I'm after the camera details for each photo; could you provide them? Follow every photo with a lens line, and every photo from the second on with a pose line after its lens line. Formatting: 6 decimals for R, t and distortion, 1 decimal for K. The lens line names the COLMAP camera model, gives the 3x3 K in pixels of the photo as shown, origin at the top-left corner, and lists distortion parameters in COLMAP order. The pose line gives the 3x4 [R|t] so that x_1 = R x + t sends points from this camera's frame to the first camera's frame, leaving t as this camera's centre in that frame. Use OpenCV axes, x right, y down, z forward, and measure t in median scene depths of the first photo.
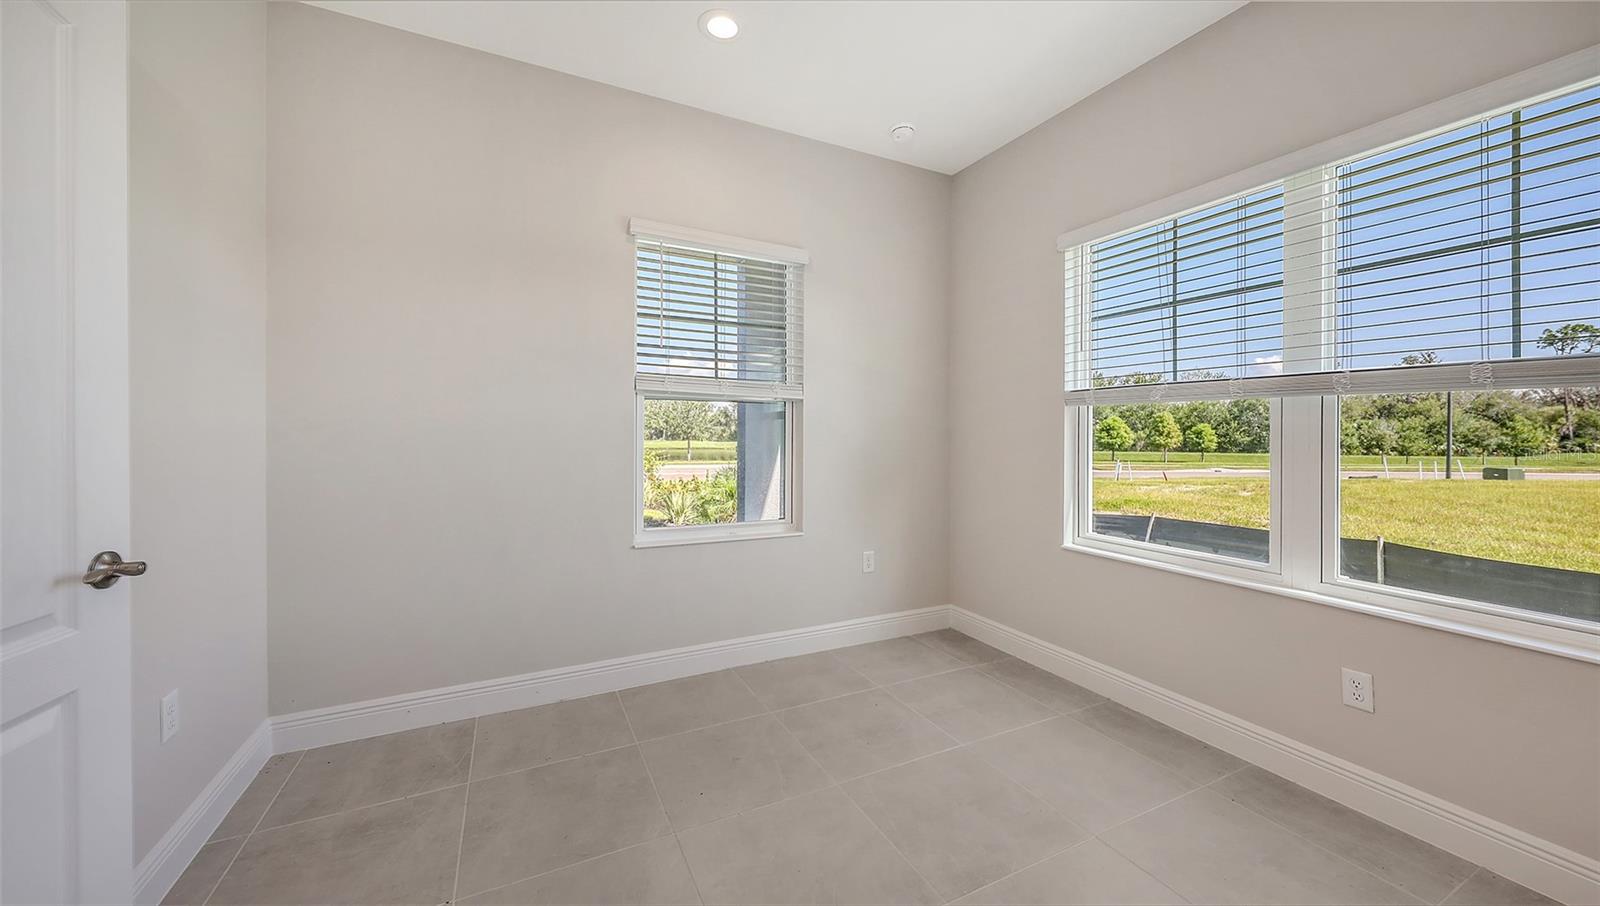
lens RADIAL K [[577.4, 0, 801.5], [0, 577.4, 430.7], [0, 0, 1]] dist [0.000594, 0.000070]
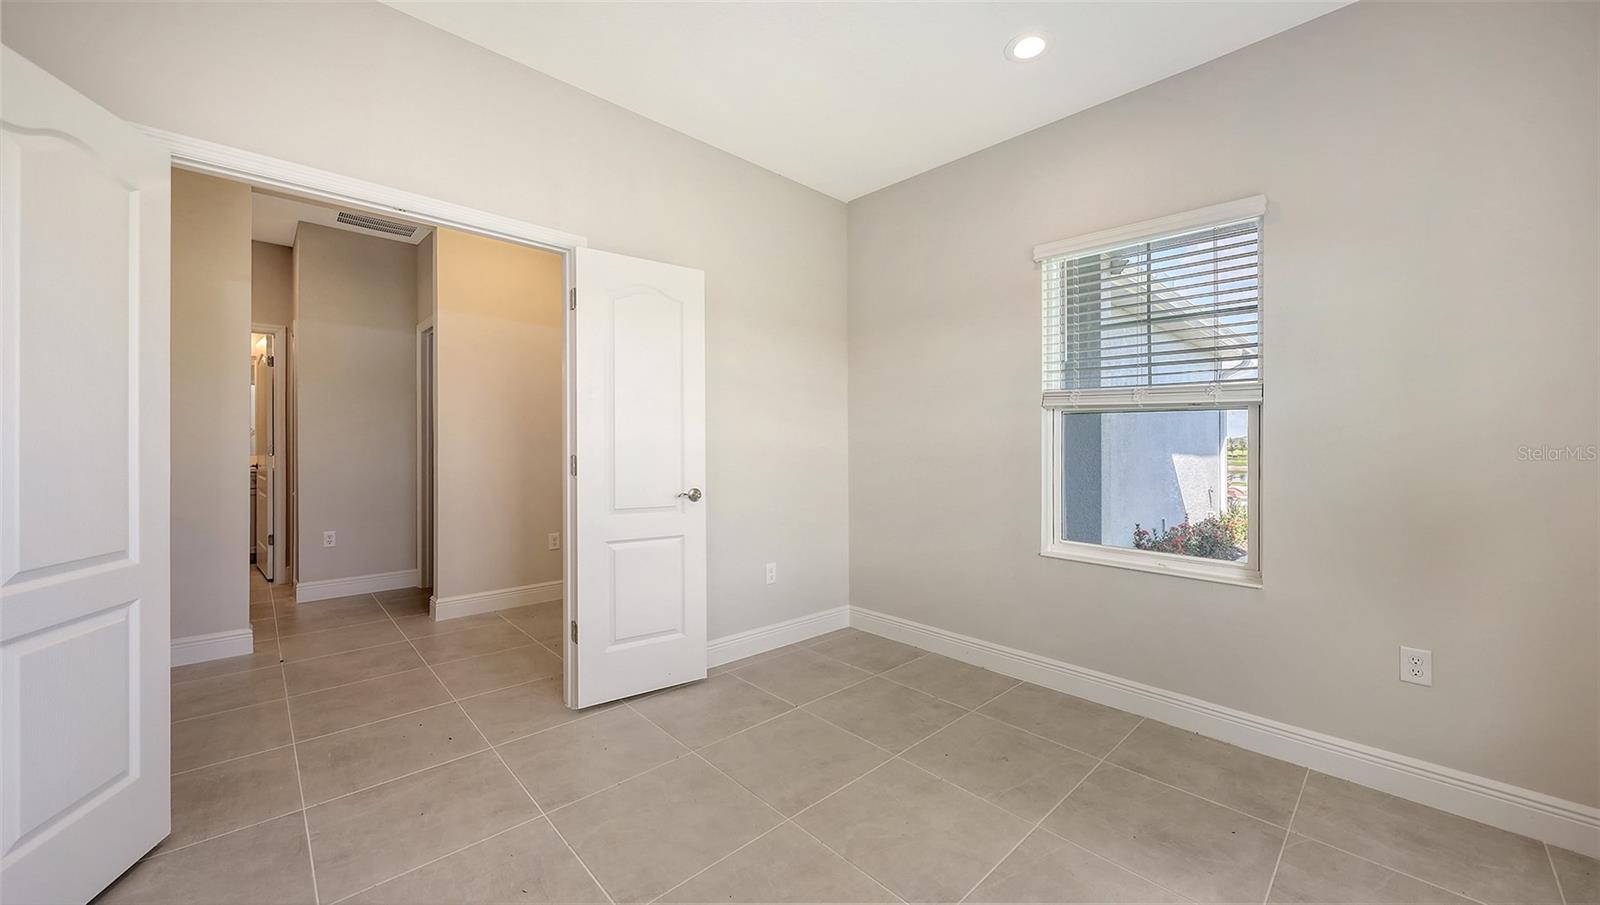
lens RADIAL K [[591.1, 0, 800.0], [0, 591.1, 452.5], [0, 0, 1]] dist [-0.001134, -0.000066]
pose [[0.287846, 0.014209, -0.957571, 0.587529], [-0.004351, 0.999899, 0.013529, 0.000648], [0.957667, 0.000272, 0.287878, 0.246869]]
